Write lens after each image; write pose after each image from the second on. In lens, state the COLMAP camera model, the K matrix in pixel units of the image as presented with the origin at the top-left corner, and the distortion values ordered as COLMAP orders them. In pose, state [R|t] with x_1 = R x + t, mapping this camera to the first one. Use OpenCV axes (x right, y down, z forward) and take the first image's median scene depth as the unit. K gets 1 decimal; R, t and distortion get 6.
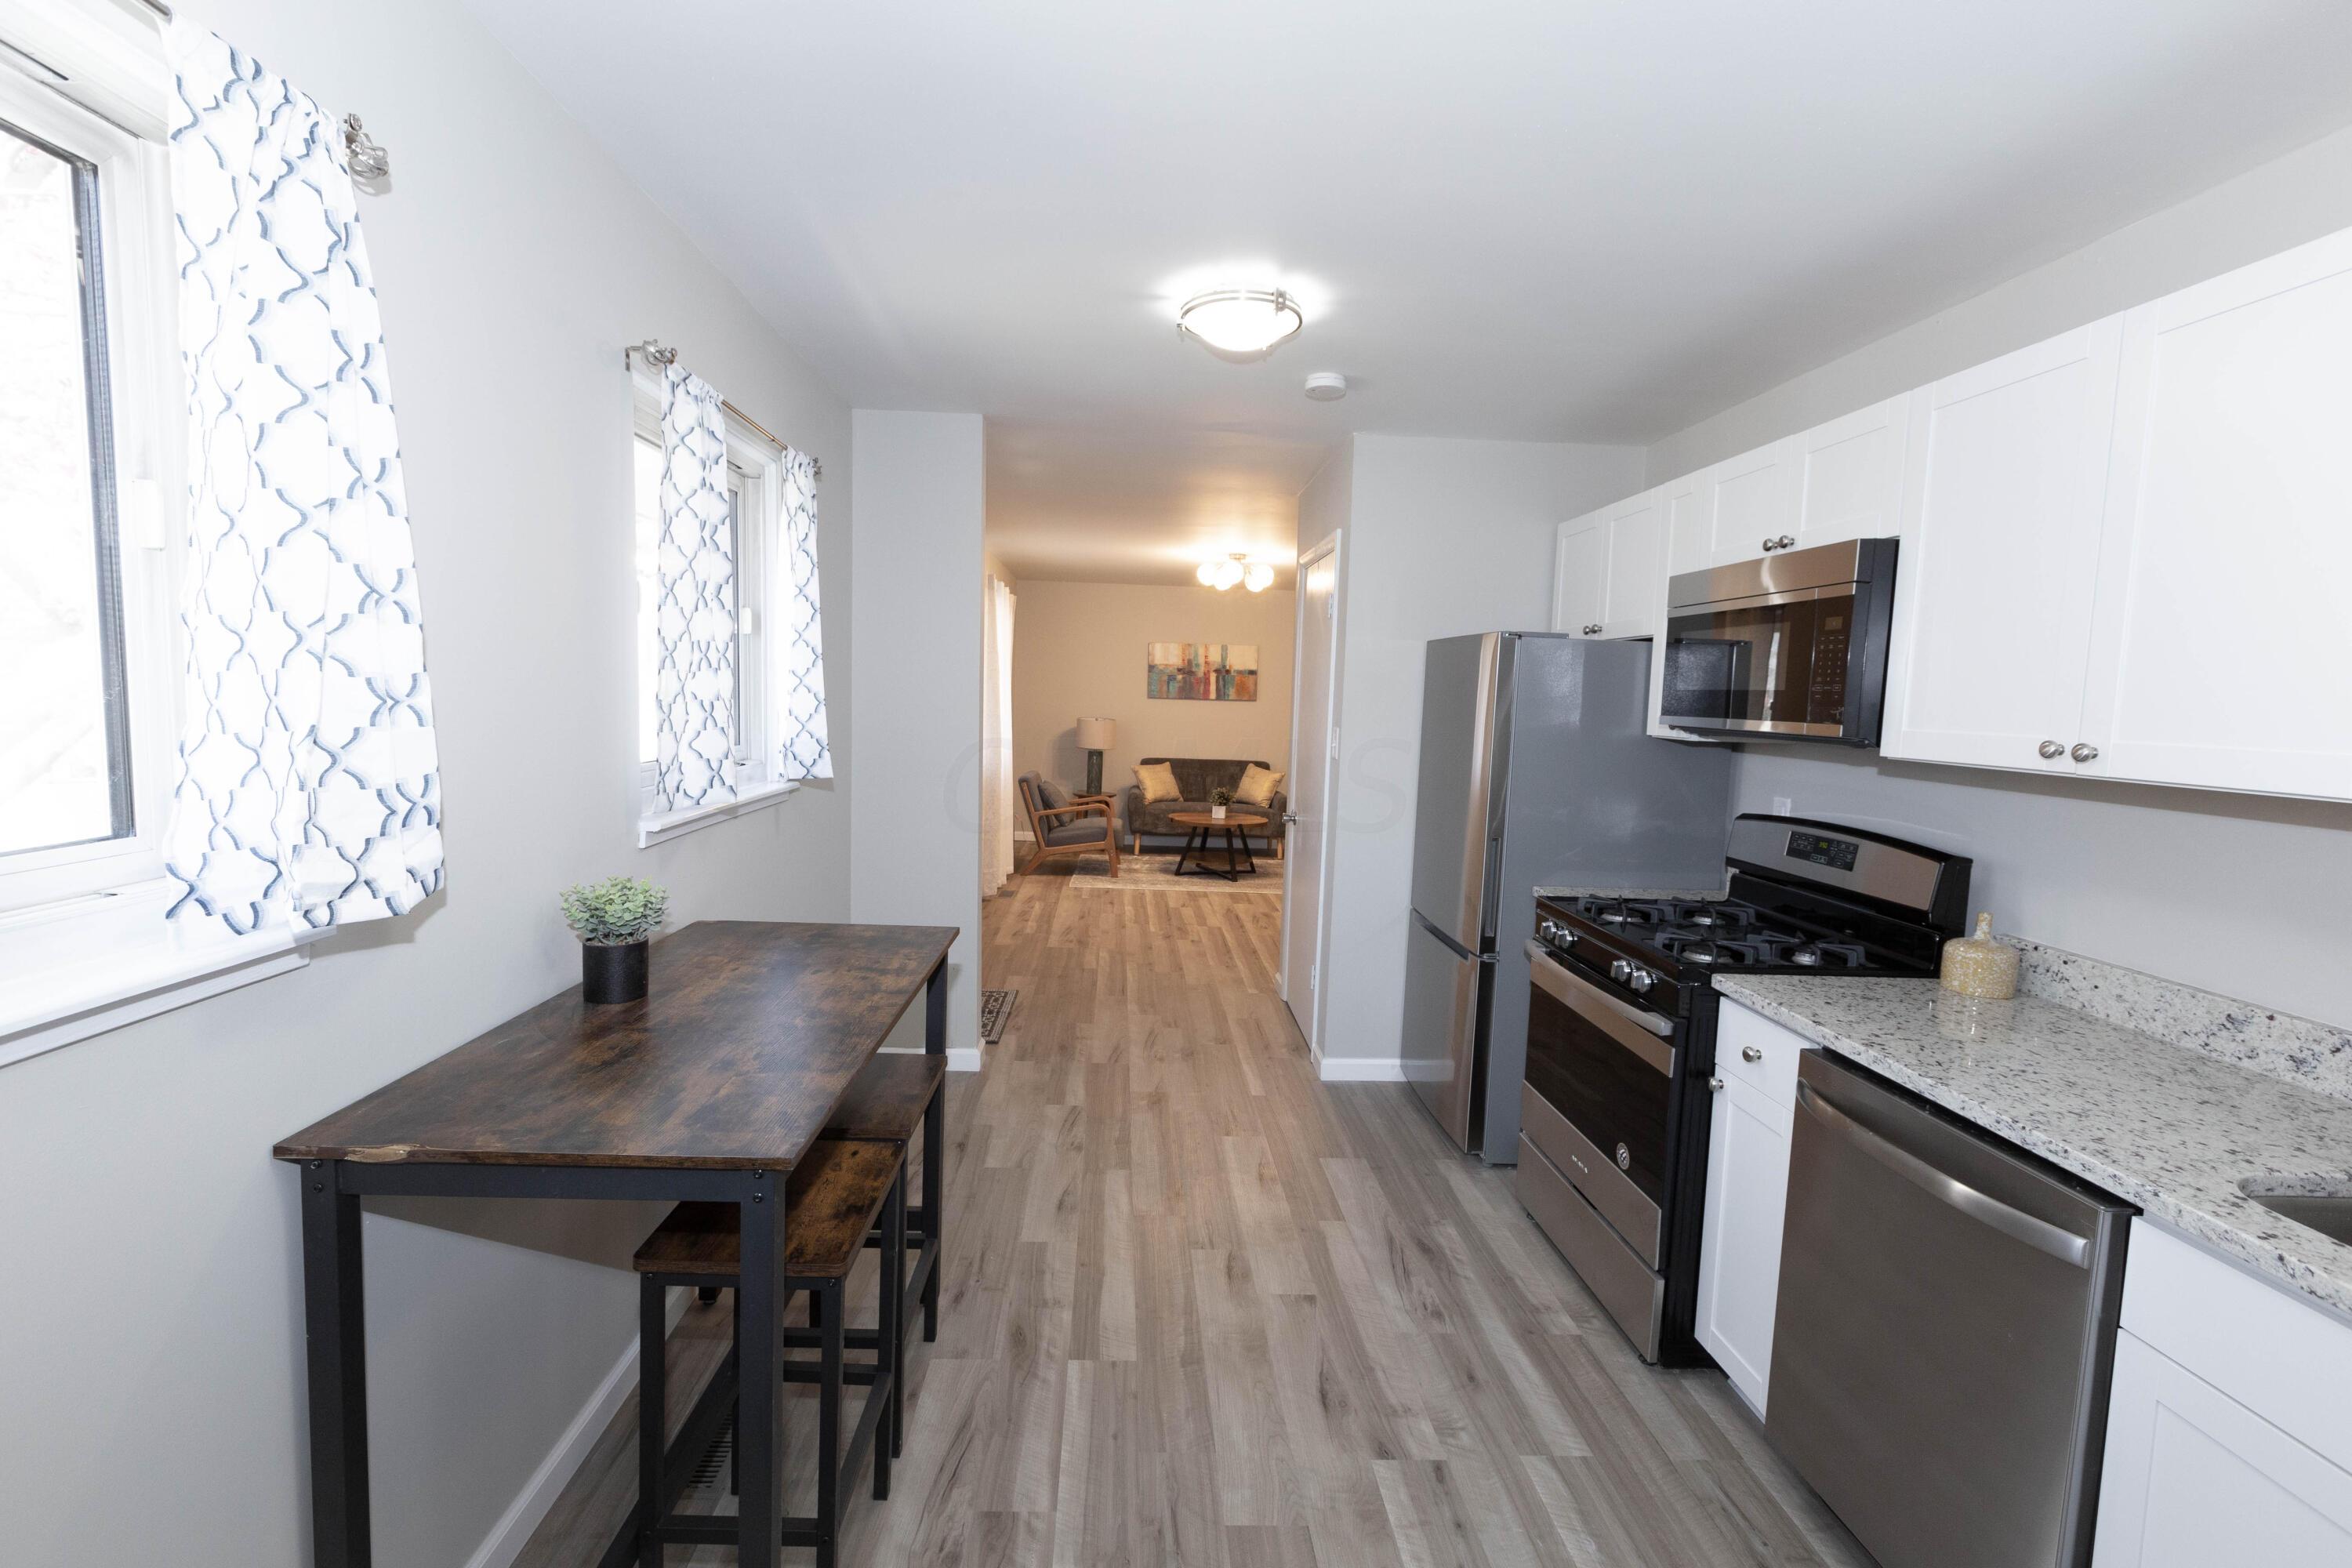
lens RADIAL K [[1053.5, 0, 1170.6], [0, 1053.5, 785.0], [0, 0, 1]] dist [0.002095, -0.001987]
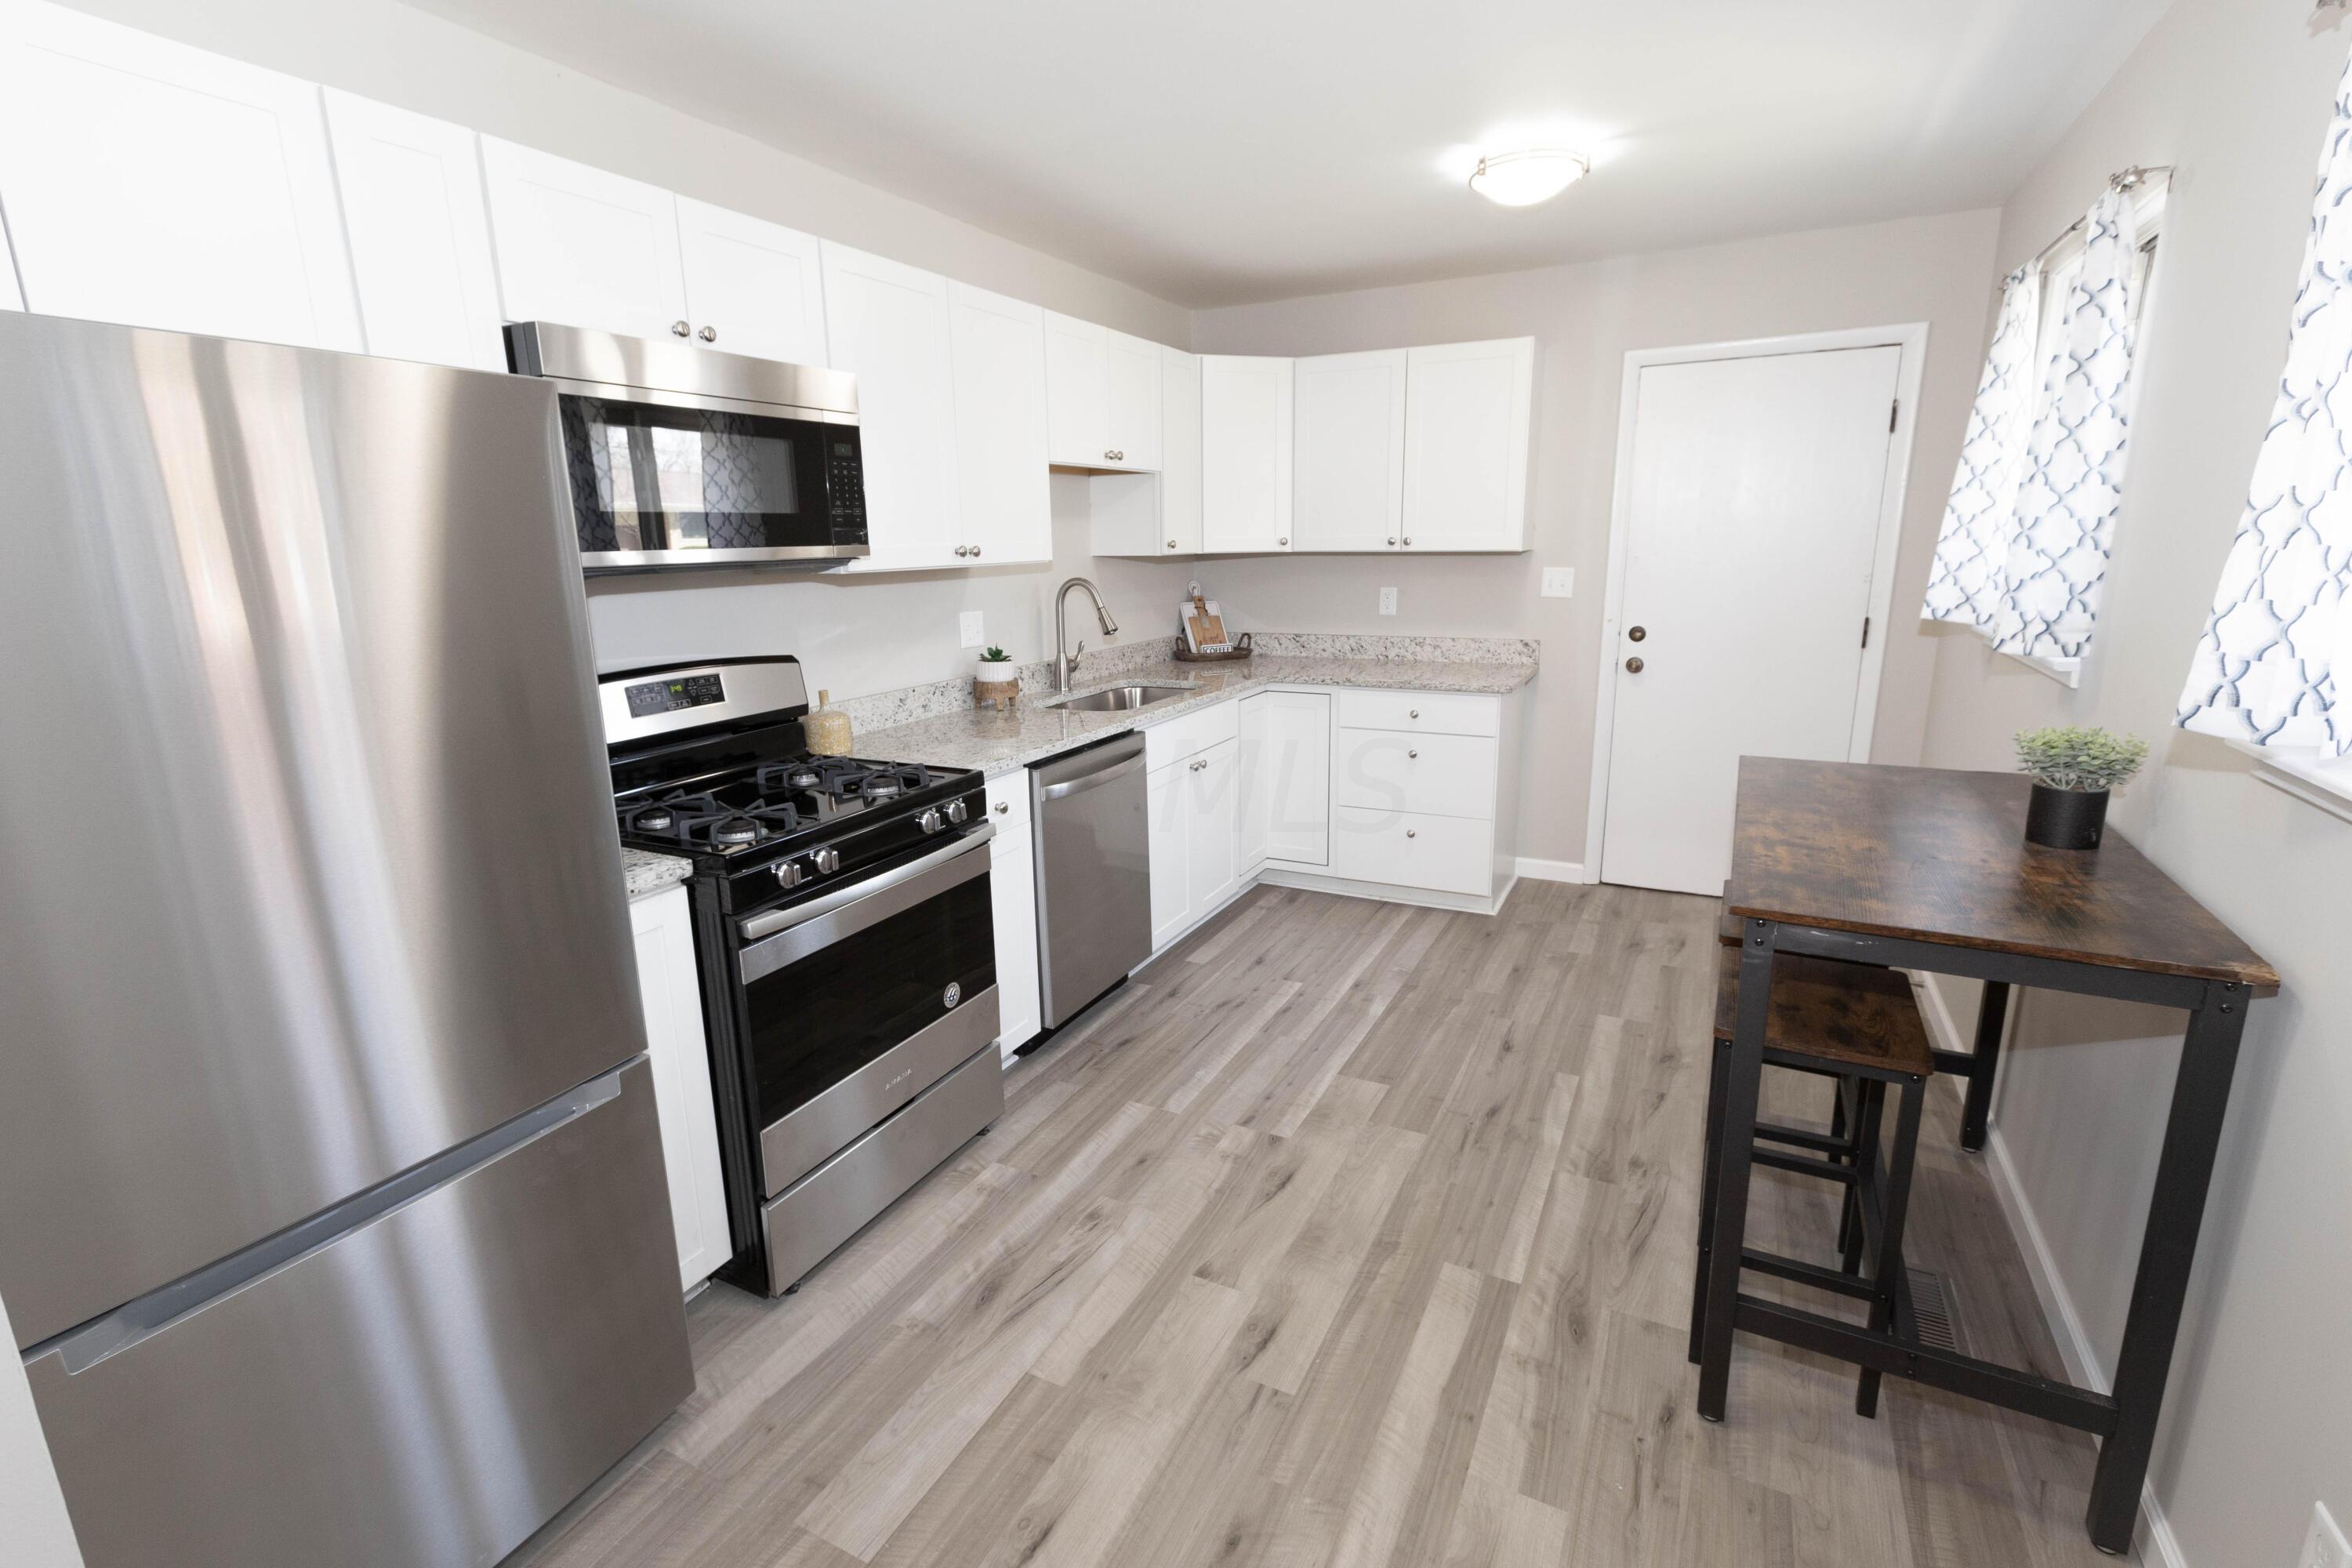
lens RADIAL K [[1053.5, 0, 1171.1], [0, 1053.5, 772.8], [0, 0, 1]] dist [0.002095, -0.001987]
pose [[-0.863779, -0.127557, 0.487458, -0.219968], [0.036540, 0.949021, 0.313087, -0.159478], [-0.502544, 0.288250, -0.815084, 1.741911]]
